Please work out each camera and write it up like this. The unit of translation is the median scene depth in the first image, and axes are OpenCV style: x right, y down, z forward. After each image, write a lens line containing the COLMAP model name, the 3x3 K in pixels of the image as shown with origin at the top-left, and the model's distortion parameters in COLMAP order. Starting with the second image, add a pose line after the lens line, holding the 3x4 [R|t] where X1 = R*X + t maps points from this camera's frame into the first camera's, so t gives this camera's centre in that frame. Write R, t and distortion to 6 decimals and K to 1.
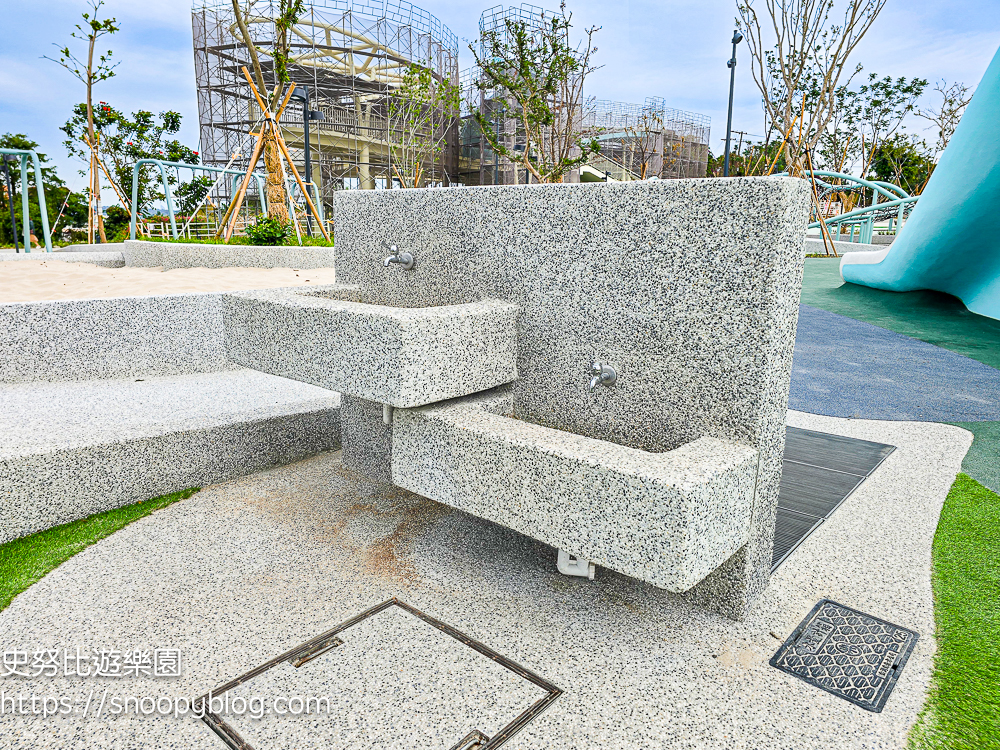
lens RADIAL K [[680.5, 0, 500.0], [0, 680.5, 375.0], [0, 0, 1]] dist [0.004254, -0.005884]
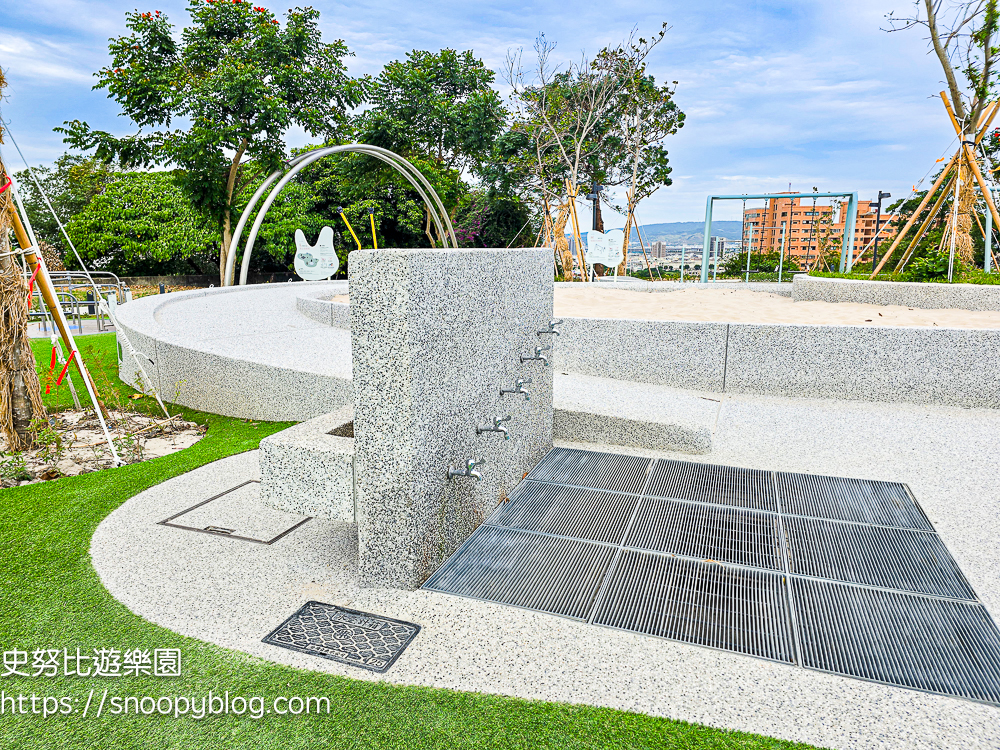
lens RADIAL K [[680.5, 0, 500.0], [0, 680.5, 375.0], [0, 0, 1]] dist [0.004254, -0.005884]
pose [[0.345909, 0.154470, -0.925465, 1.651777], [-0.188742, 0.977648, 0.092634, -0.215458], [0.919089, 0.142631, 0.367332, 0.738757]]
